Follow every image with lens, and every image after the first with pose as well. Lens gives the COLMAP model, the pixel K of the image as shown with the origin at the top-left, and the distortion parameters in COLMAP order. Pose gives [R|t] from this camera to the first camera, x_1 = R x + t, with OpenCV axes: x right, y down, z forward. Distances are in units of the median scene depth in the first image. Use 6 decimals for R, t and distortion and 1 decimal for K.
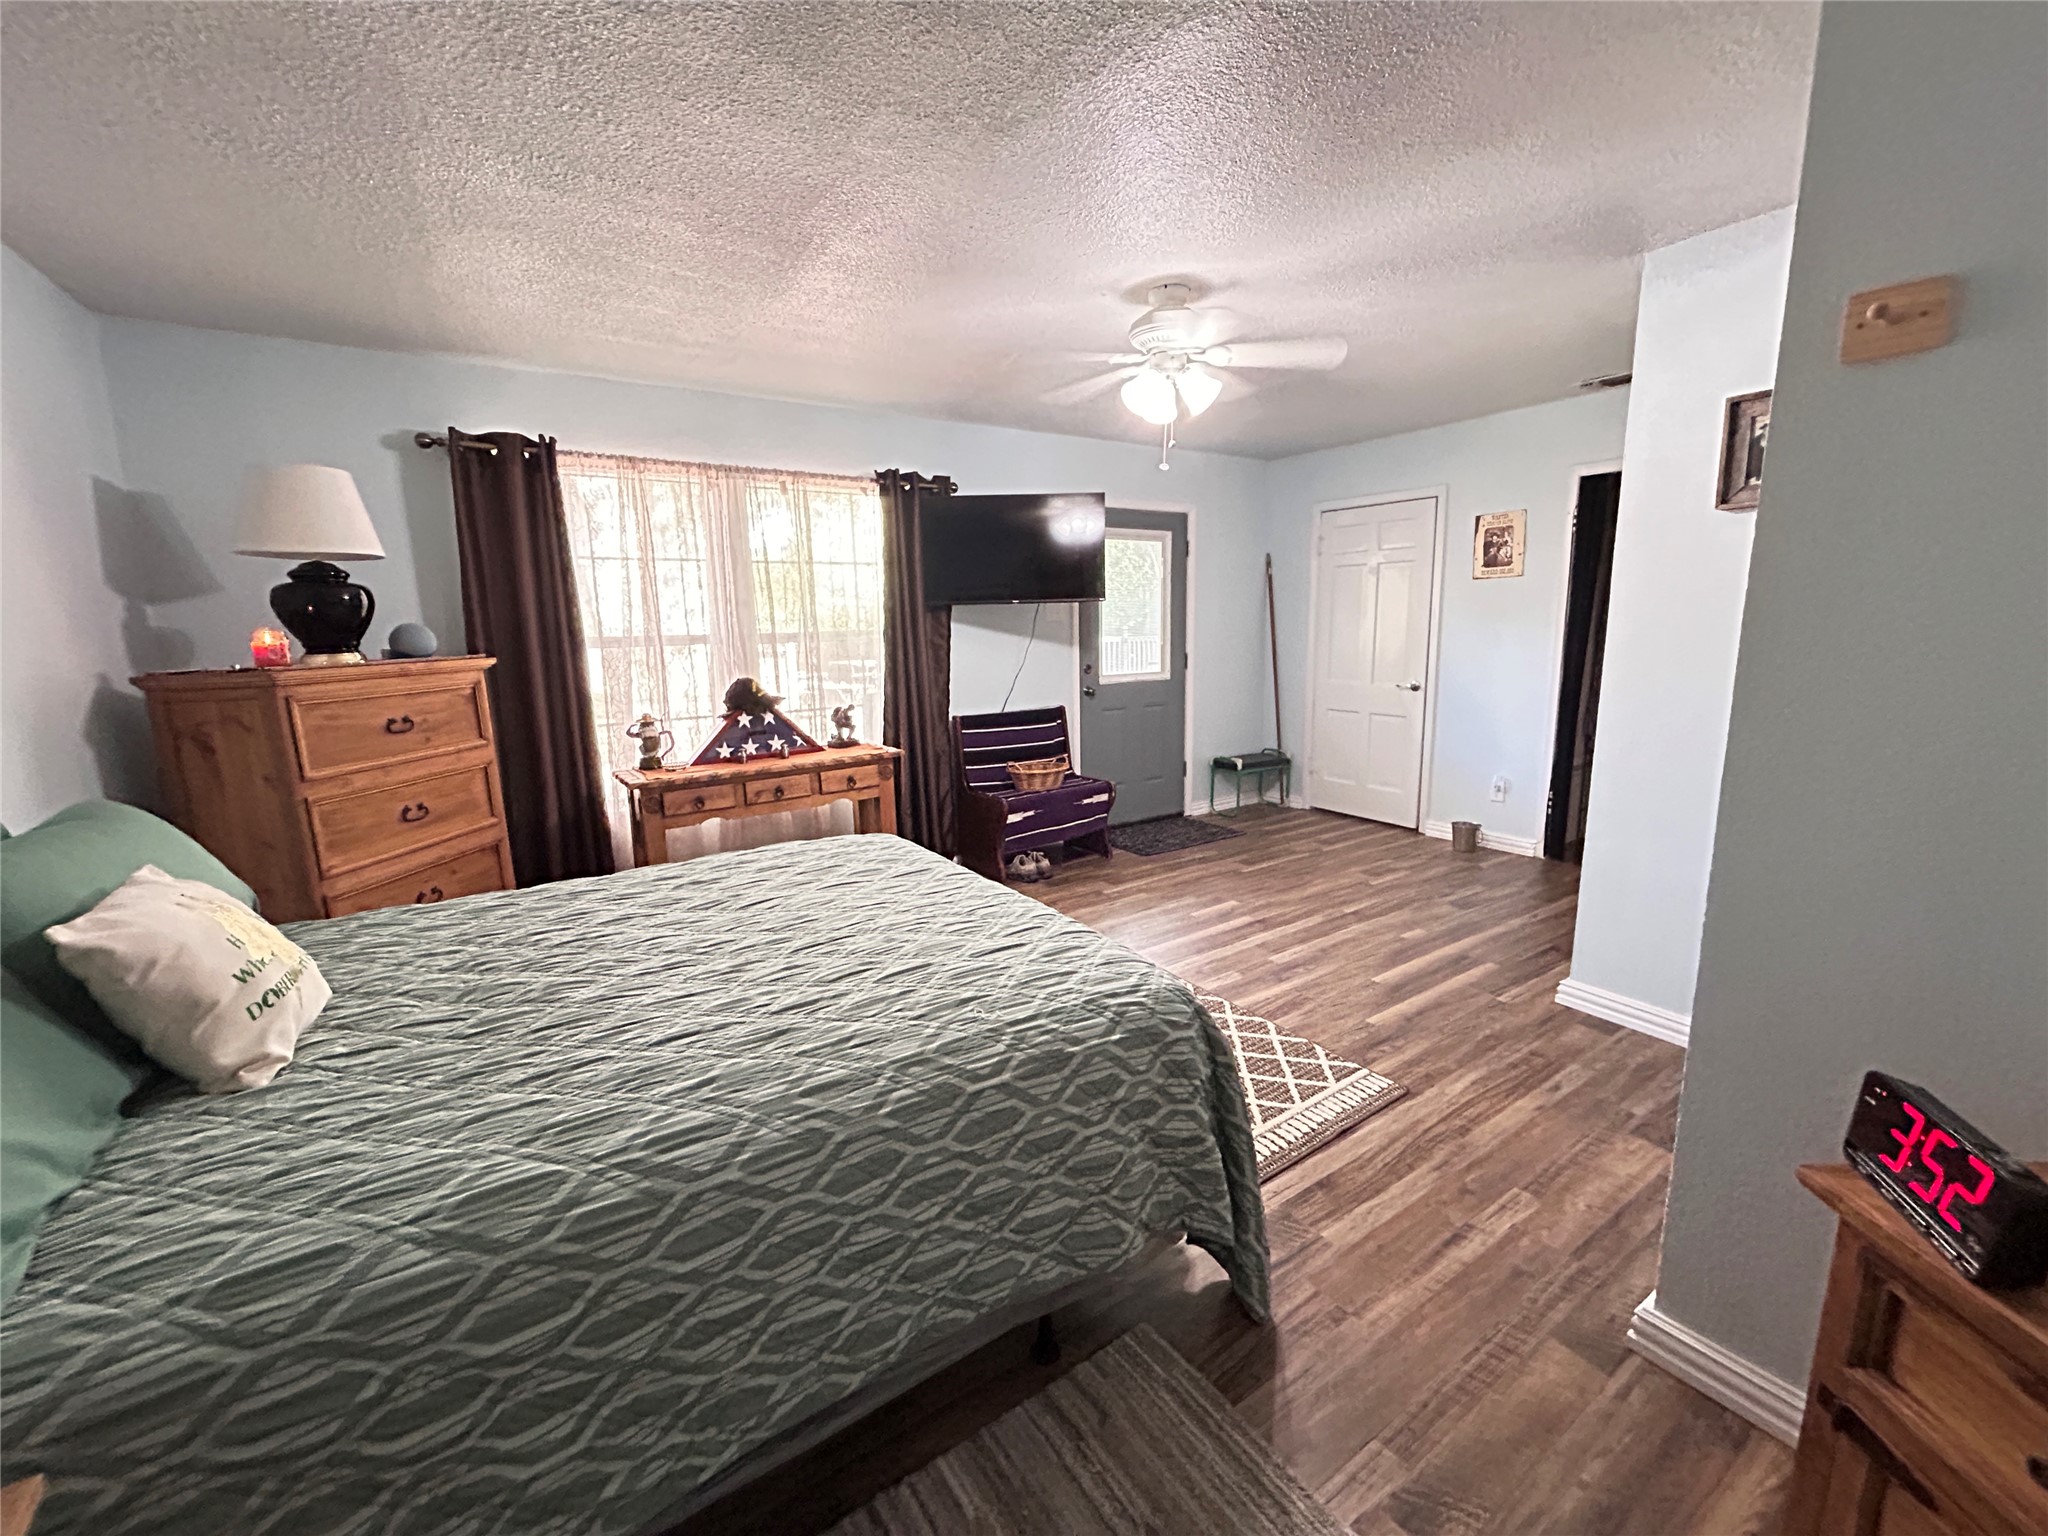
lens RADIAL K [[832.5, 0, 1024.3], [0, 832.5, 764.4], [0, 0, 1]] dist [-0.001425, 0.000487]
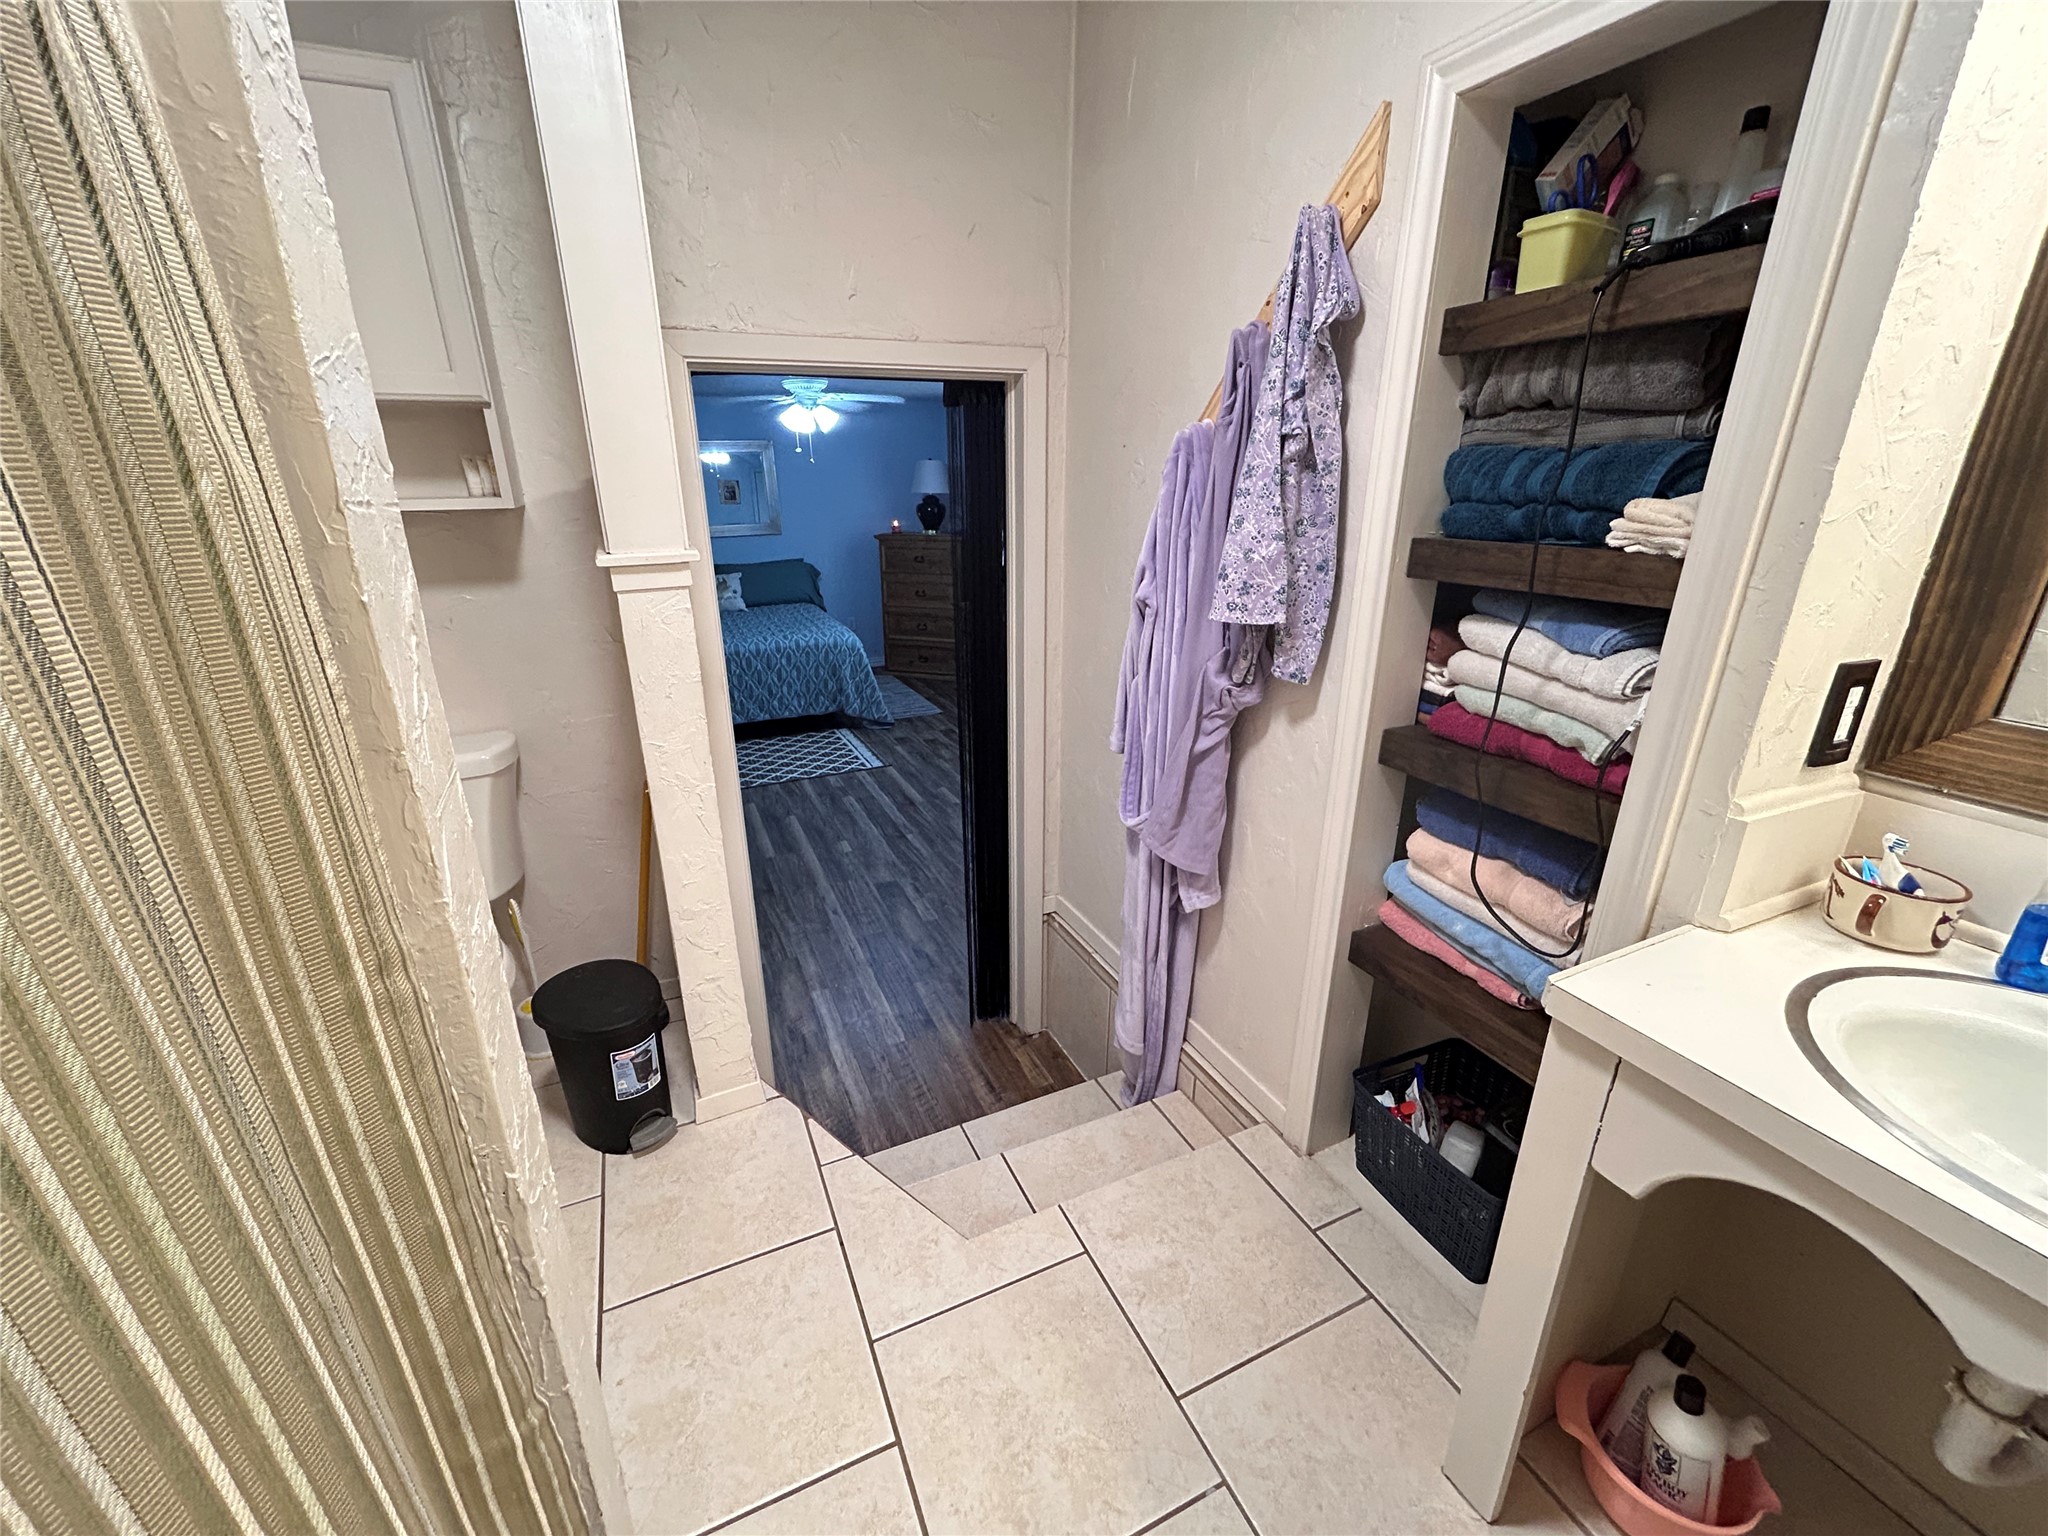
lens RADIAL K [[837.3, 0, 1020.9], [0, 837.3, 763.4], [0, 0, 1]] dist [0.000772, 0.000158]
pose [[-0.162243, 0.345244, -0.924383, 1.487574], [-0.164241, 0.914279, 0.370297, -0.387136], [0.972986, 0.211899, -0.091632, 1.326545]]
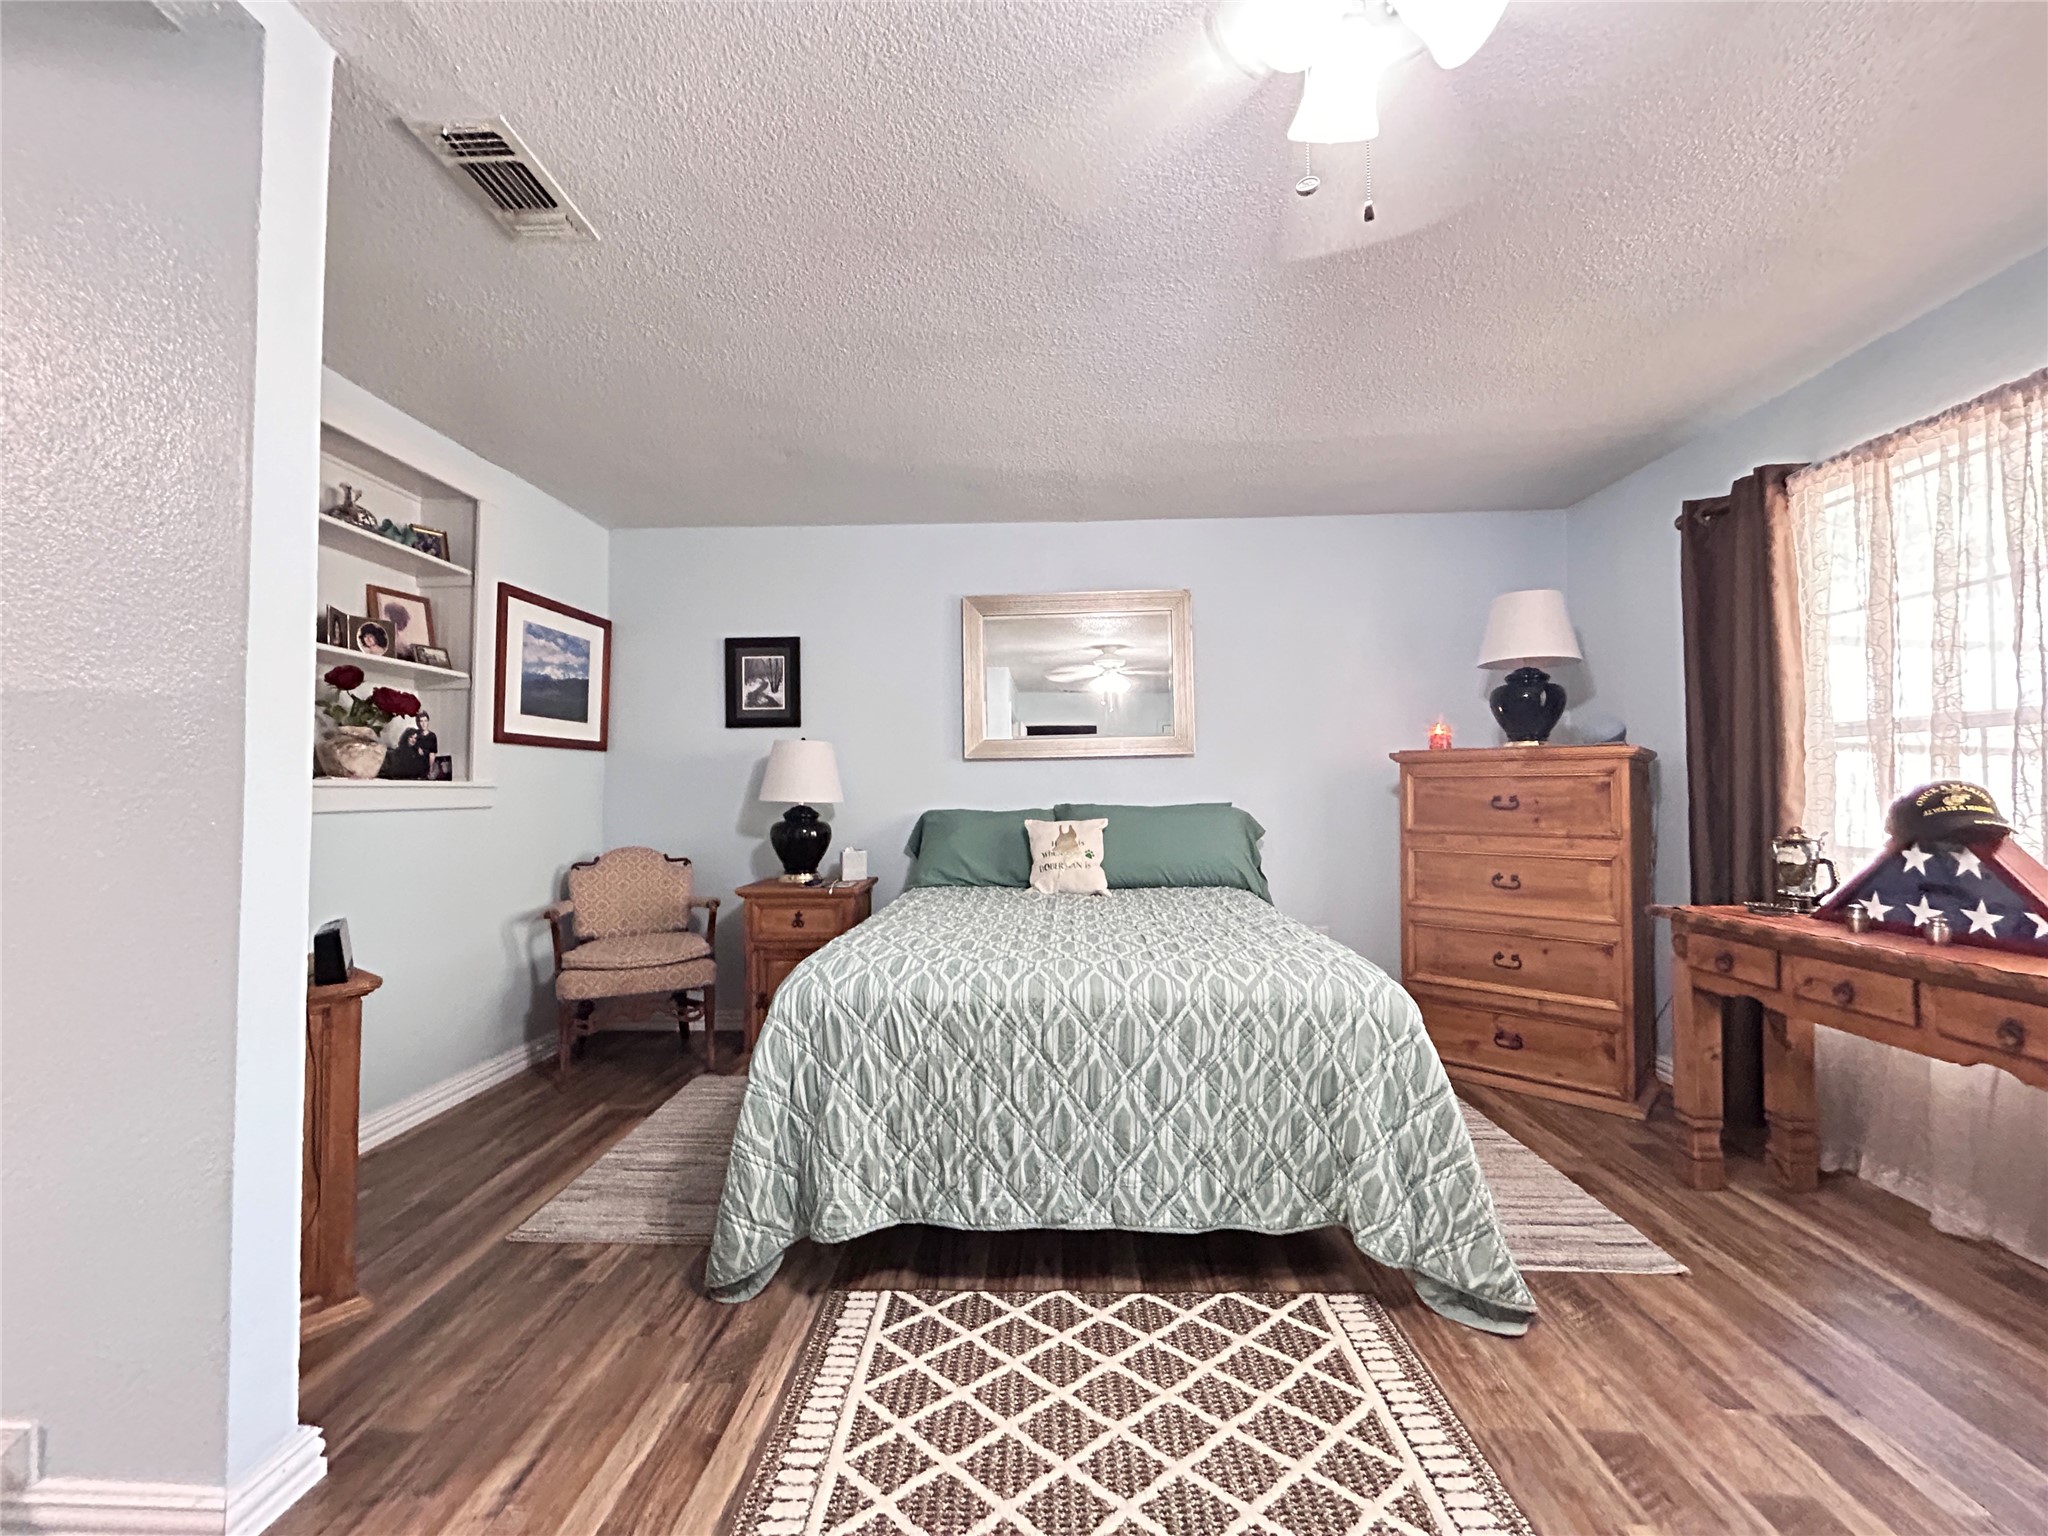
lens RADIAL K [[833.3, 0, 1019.4], [0, 833.3, 764.3], [0, 0, 1]] dist [-0.002735, 0.000677]
pose [[-0.590550, -0.001074, -0.807001, 0.444611], [-0.126181, 0.987823, 0.091022, -0.092847], [0.797076, 0.155581, -0.583494, 0.878739]]
